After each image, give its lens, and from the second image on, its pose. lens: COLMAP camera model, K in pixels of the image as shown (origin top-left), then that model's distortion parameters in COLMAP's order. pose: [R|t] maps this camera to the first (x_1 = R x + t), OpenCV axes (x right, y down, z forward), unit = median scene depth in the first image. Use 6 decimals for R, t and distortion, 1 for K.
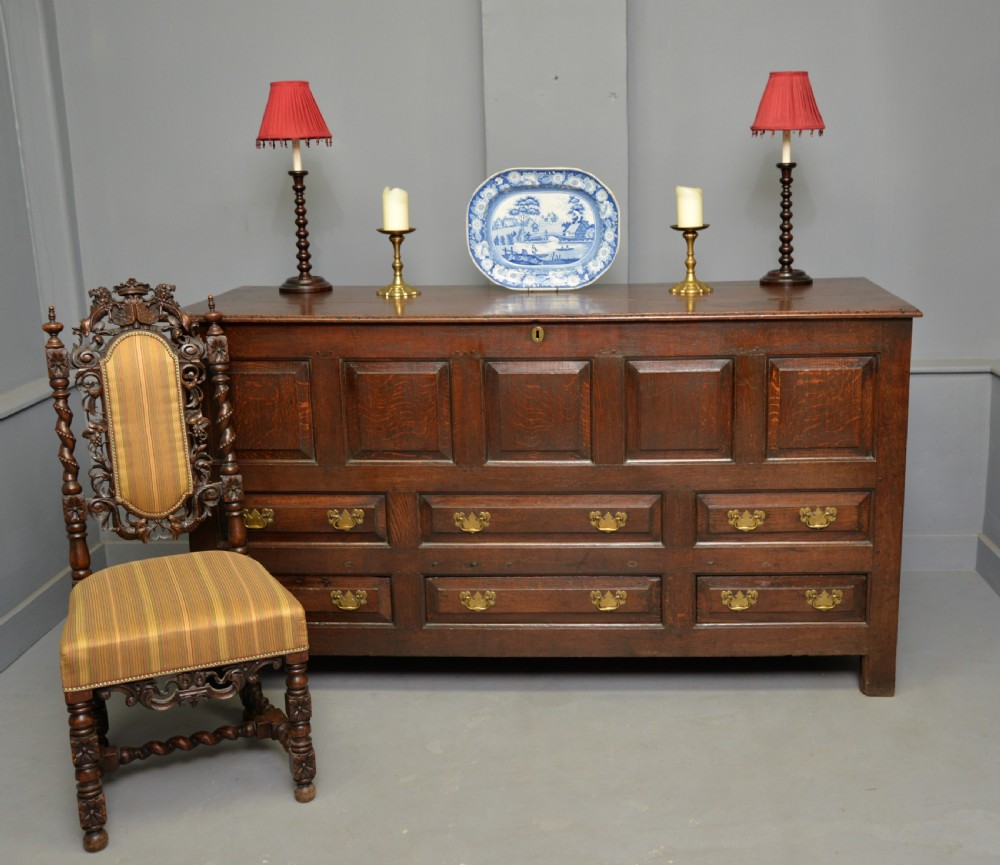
lens RADIAL K [[1135.9, 0, 566.7], [0, 1135.9, 412.5], [0, 0, 1]] dist [-0.014141, 0.000000]
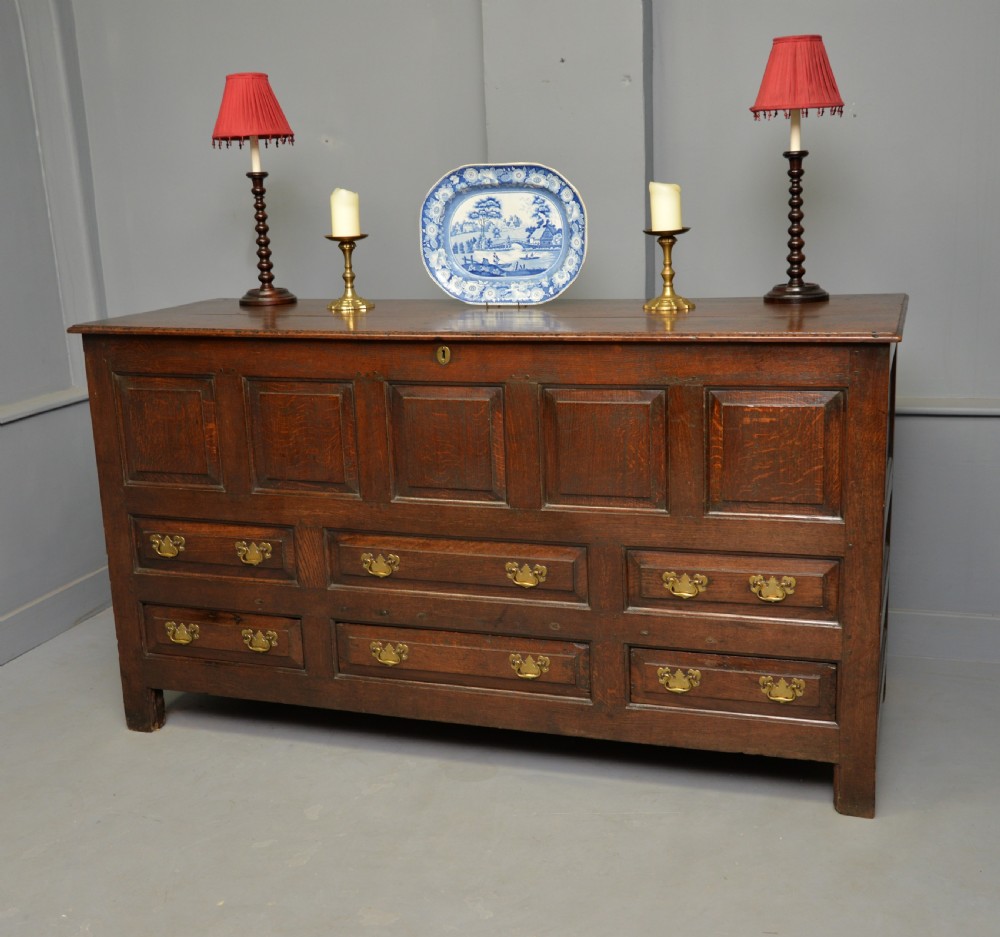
lens RADIAL K [[1202.0, 0, 525.0], [0, 1202.0, 472.3], [0, 0, 1]] dist [0.005060, 0.000000]
pose [[0.963465, 0.047104, -0.263658, 0.270370], [-0.040992, 0.998749, 0.028638, -0.007431], [0.264677, -0.016784, 0.964191, 0.124457]]
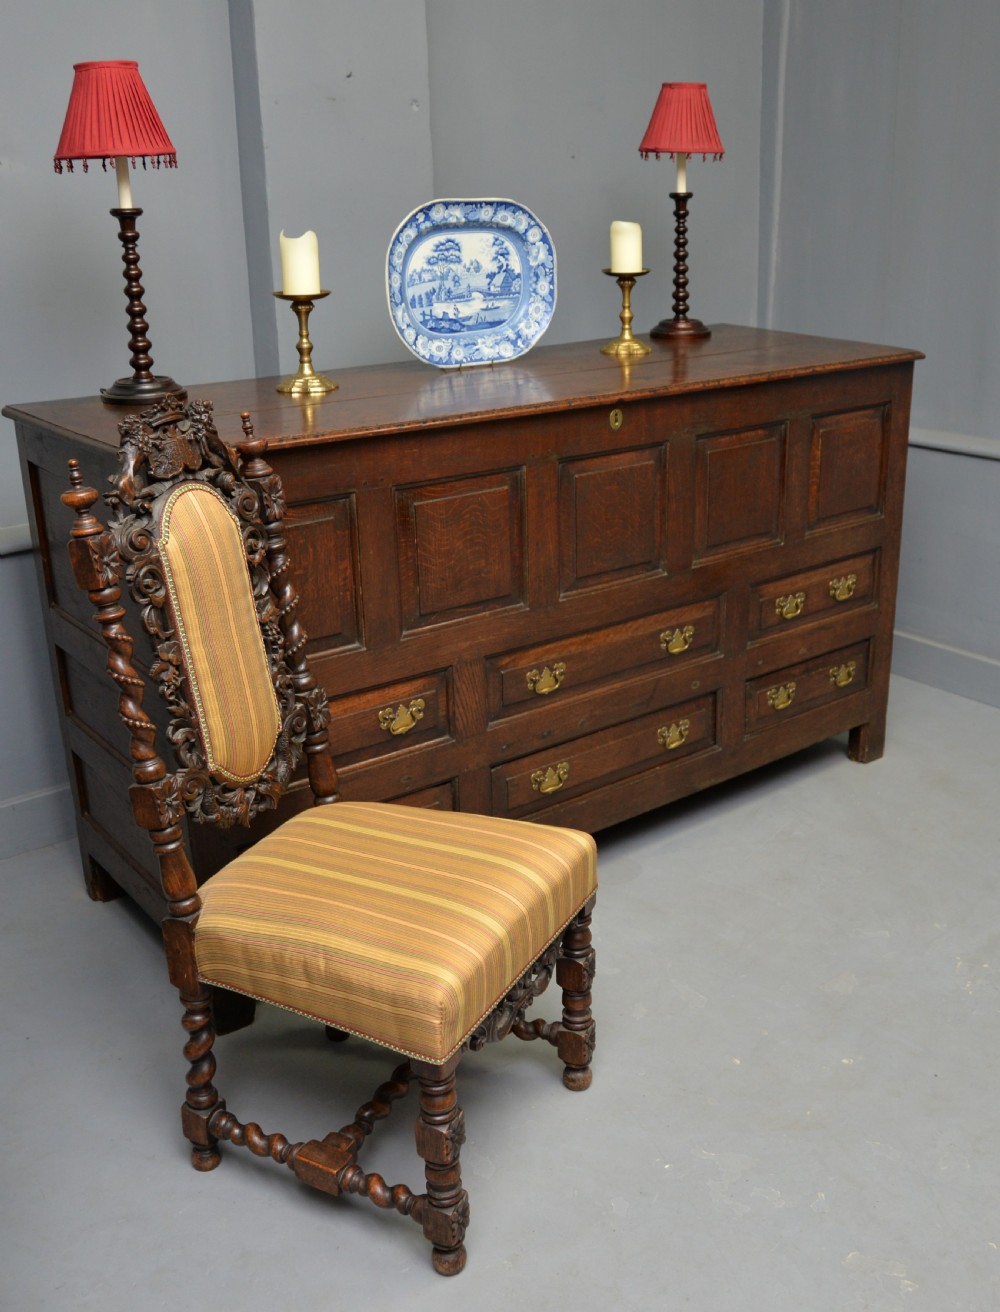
lens RADIAL K [[1328.8, 0, 555.1], [0, 1328.8, 667.9], [0, 0, 1]] dist [-0.085634, 0.000000]
pose [[0.755561, -0.222266, 0.616218, -0.621823], [0.142423, 0.973914, 0.176656, -0.066291], [-0.639408, -0.045710, 0.767507, 0.318918]]
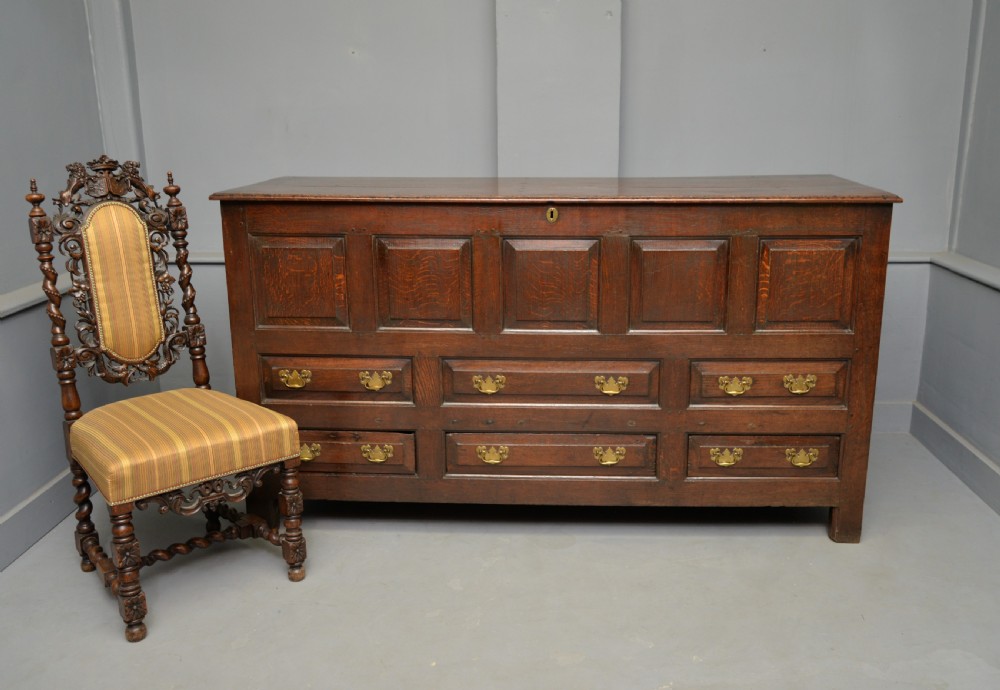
lens RADIAL K [[879.1, 0, 522.7], [0, 879.1, 333.0], [0, 0, 1]] dist [-0.038291, 0.012975]
pose [[0.999910, 0.012717, -0.004160, -0.047181], [-0.012595, 0.999524, 0.028148, 0.021556], [0.004516, -0.028093, 0.999595, 0.138270]]
